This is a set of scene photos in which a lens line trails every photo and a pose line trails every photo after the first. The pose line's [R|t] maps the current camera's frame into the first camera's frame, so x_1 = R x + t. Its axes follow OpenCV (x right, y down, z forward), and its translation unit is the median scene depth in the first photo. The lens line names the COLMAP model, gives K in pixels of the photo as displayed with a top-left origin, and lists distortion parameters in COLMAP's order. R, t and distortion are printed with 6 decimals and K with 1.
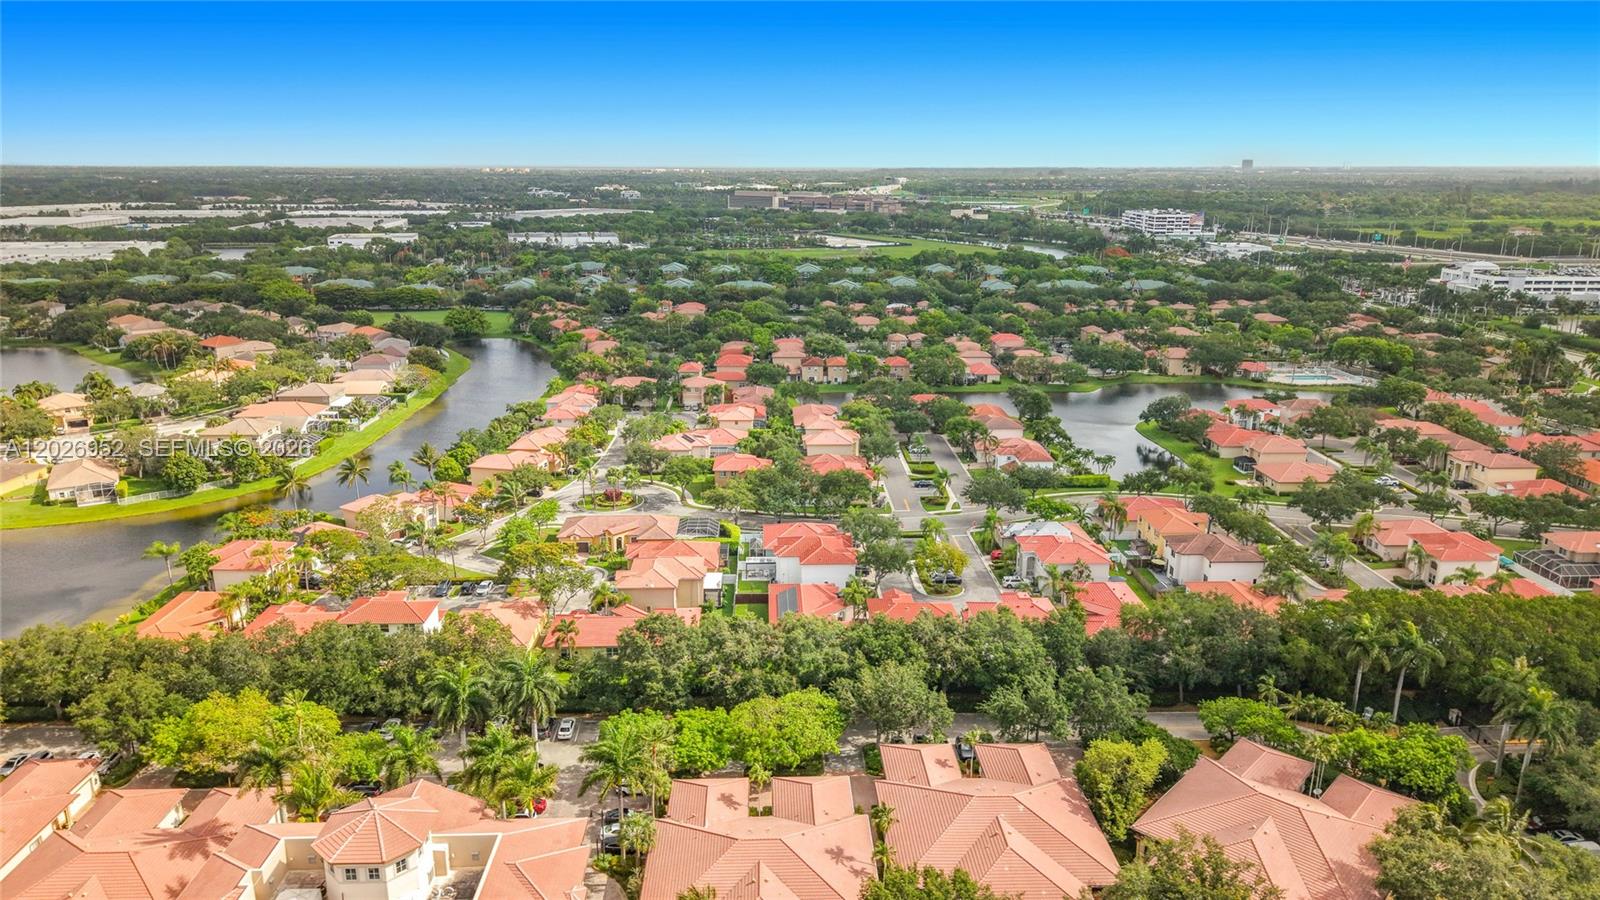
lens RADIAL K [[1087.4, 0, 791.1], [0, 1087.4, 445.2], [0, 0, 1]] dist [0.035029, -0.058420]
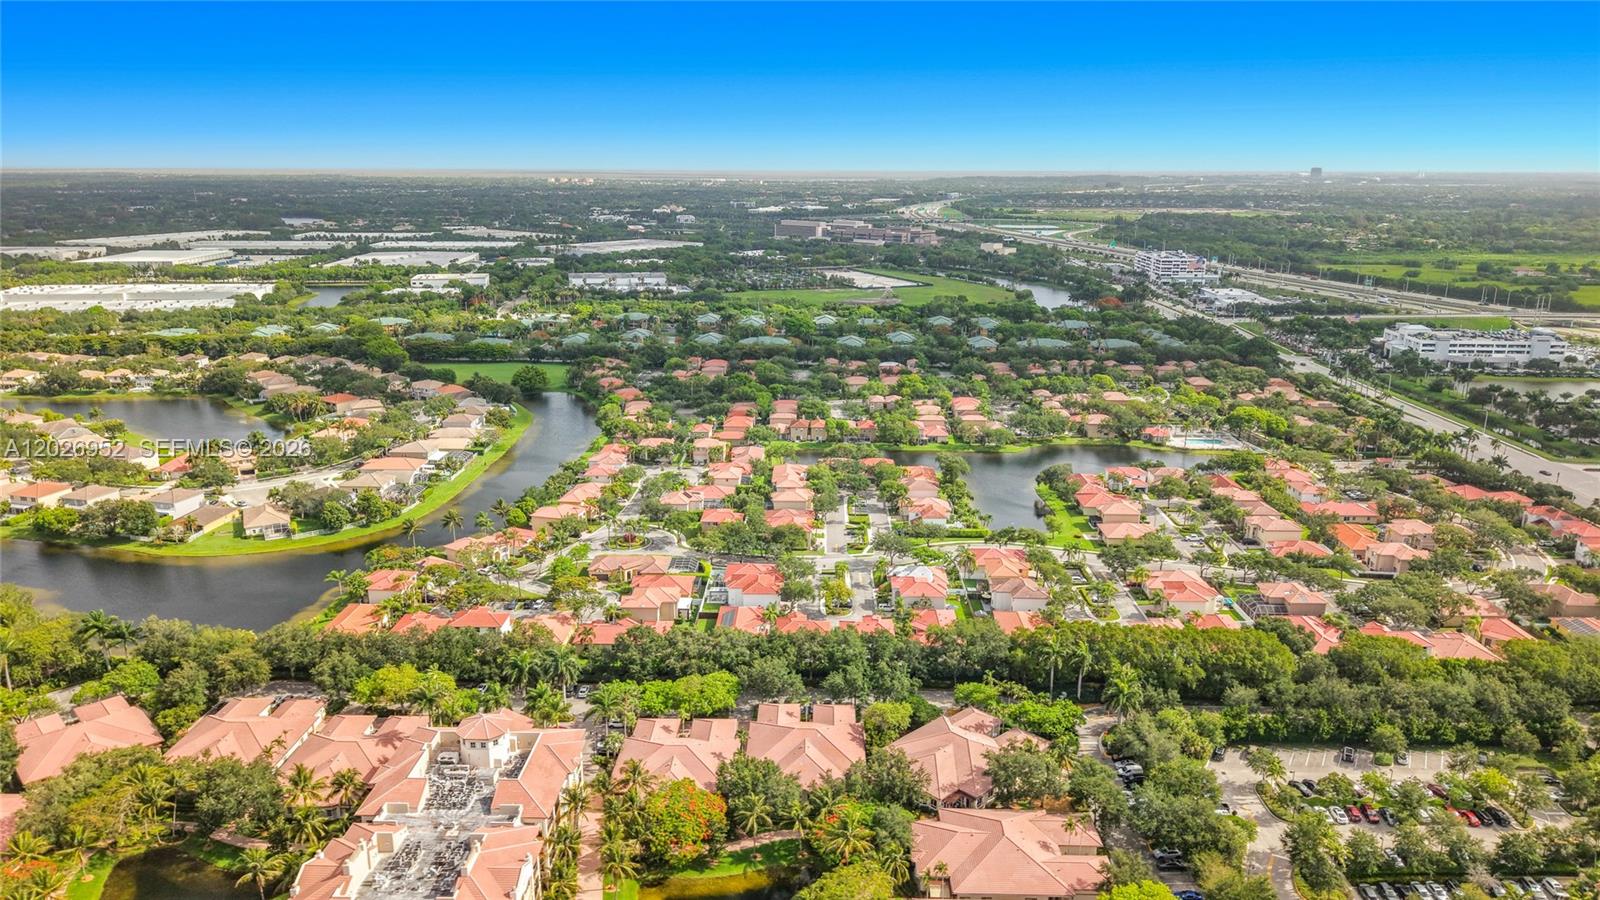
lens RADIAL K [[1087.4, 0, 798.3], [0, 1087.4, 444.6], [0, 0, 1]] dist [0.035029, -0.058420]
pose [[0.998785, 0.016135, -0.046554, 0.112761], [-0.016316, 0.999861, -0.003501, -0.070131], [0.046491, 0.004257, 0.998910, -0.384795]]
